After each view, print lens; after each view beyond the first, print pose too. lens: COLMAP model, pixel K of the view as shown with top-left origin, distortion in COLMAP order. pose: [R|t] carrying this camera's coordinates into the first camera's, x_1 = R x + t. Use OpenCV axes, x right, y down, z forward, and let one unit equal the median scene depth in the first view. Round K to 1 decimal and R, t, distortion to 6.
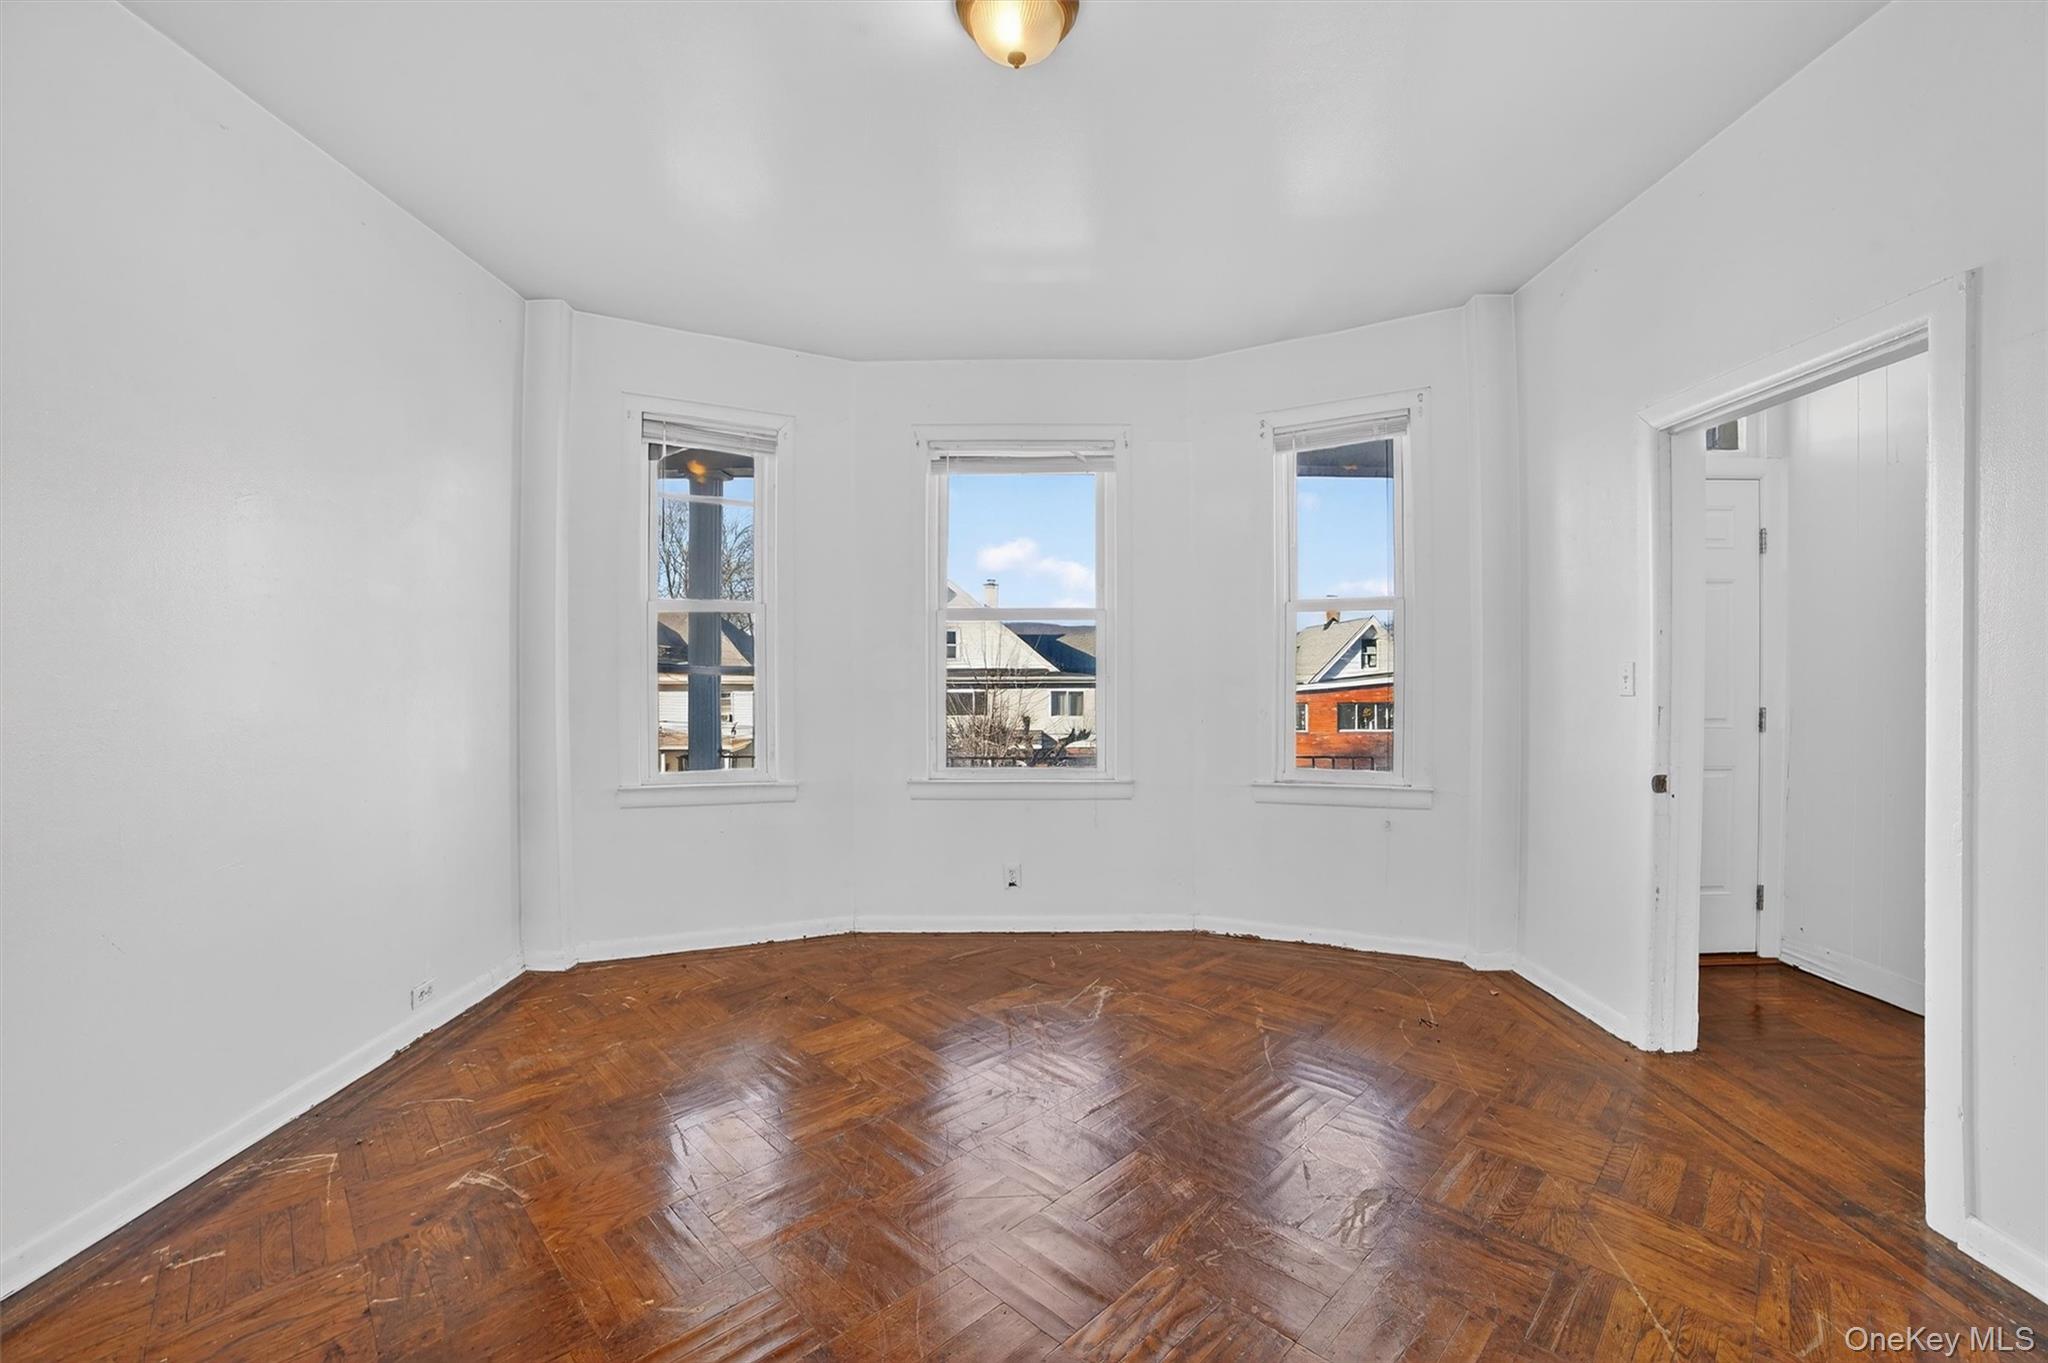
lens RADIAL K [[916.3, 0, 1024.0], [0, 916.3, 681.5], [0, 0, 1]] dist [-0.065584, 0.023768]
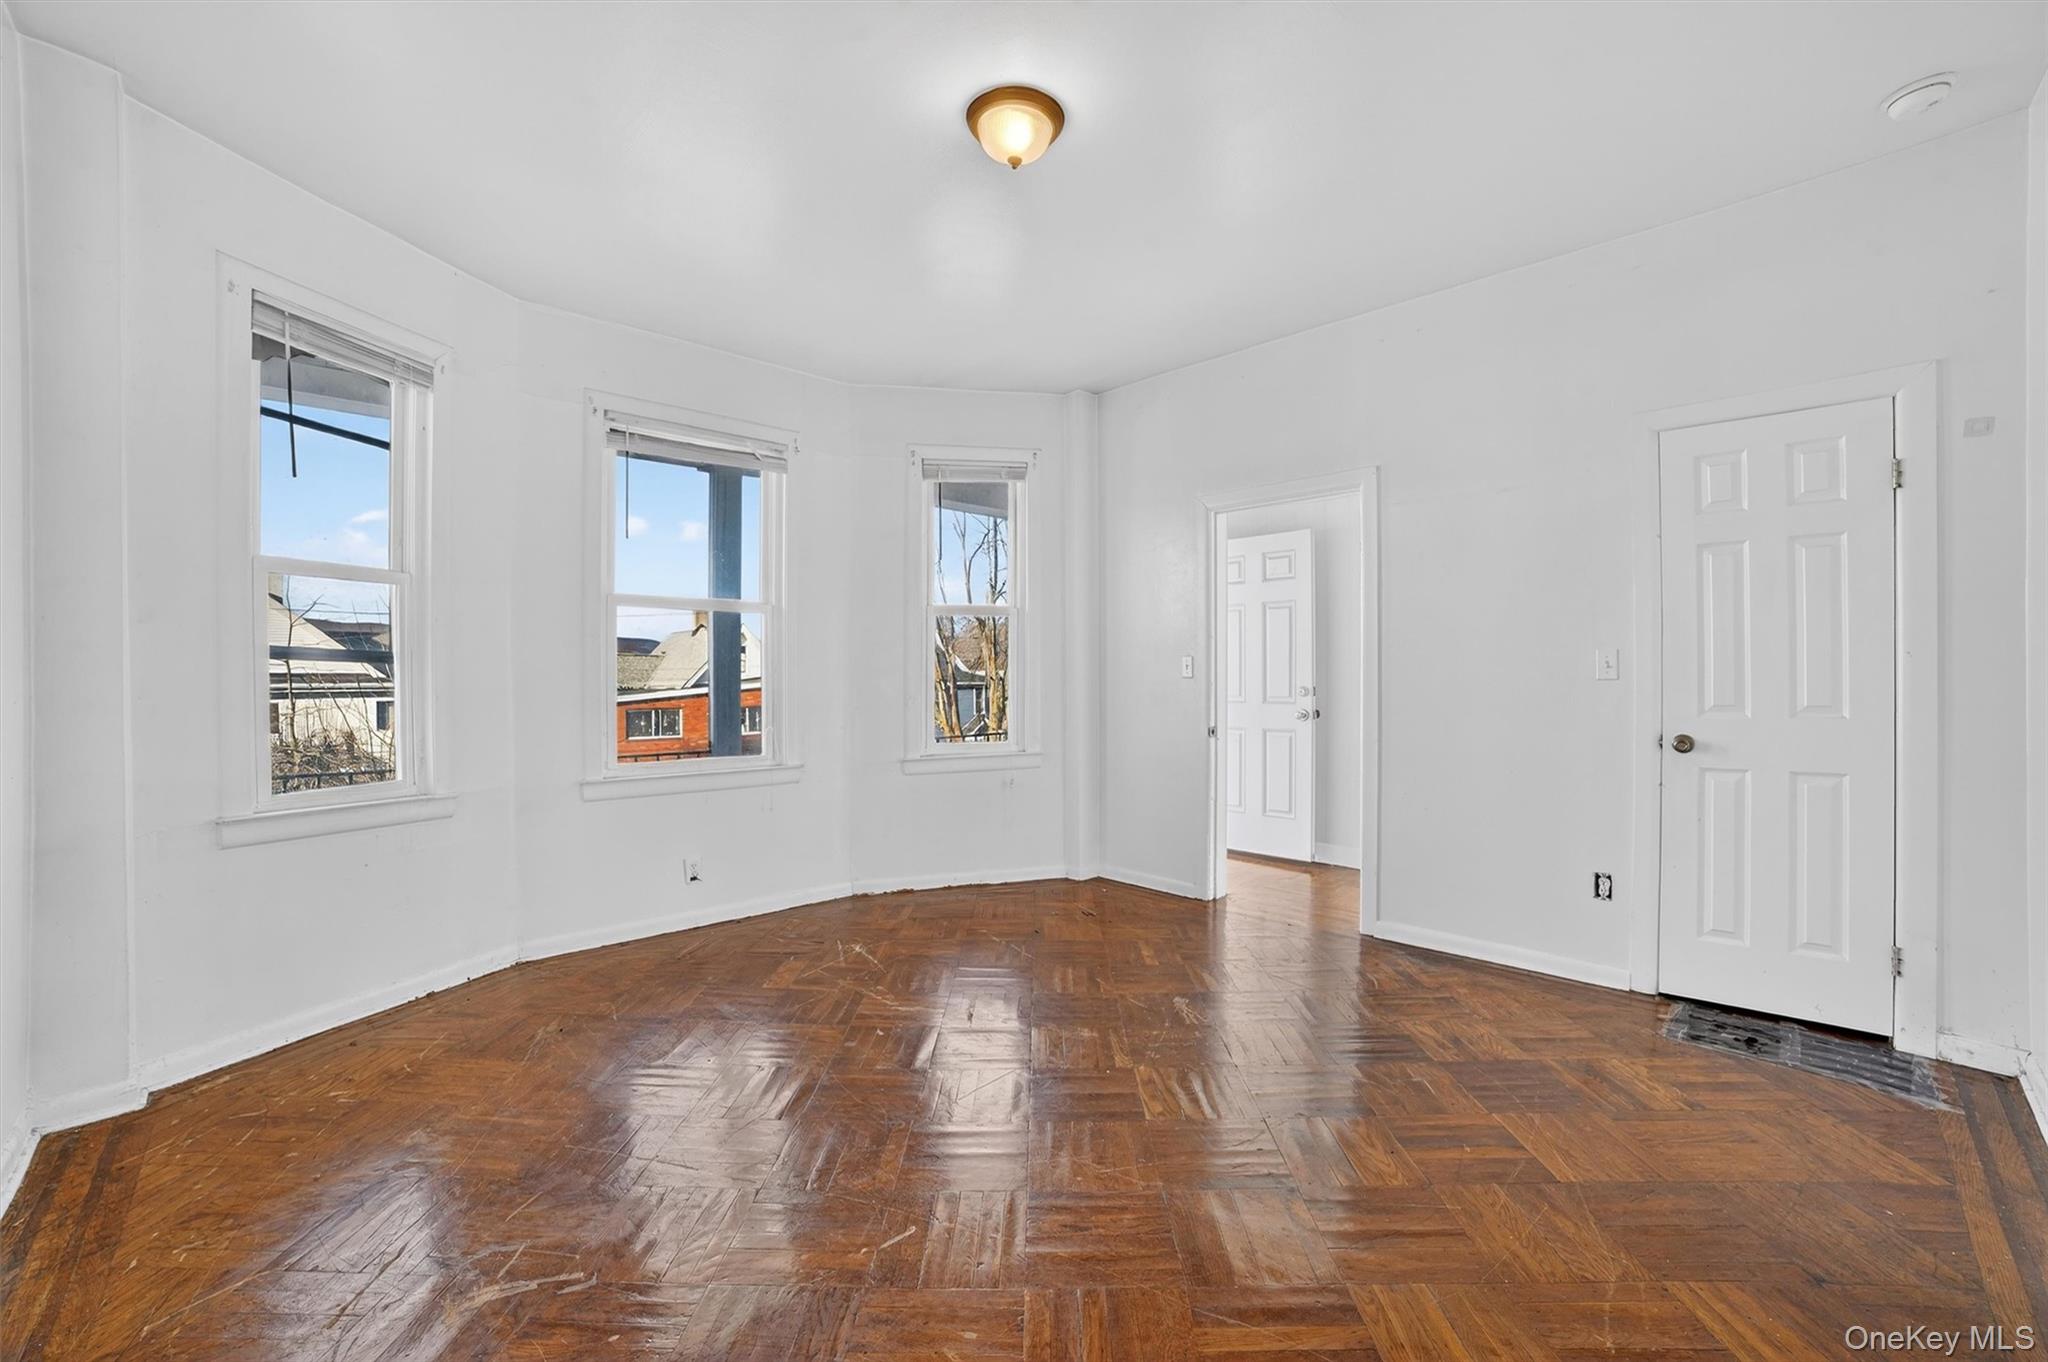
lens RADIAL K [[948.4, 0, 1020.8], [0, 948.4, 699.0], [0, 0, 1]] dist [-0.069056, 0.055957]
pose [[0.692809, -0.015123, 0.720962, -0.504233], [0.012317, 0.999882, 0.009138, 0.024472], [-0.721016, 0.002549, 0.692914, 0.048034]]
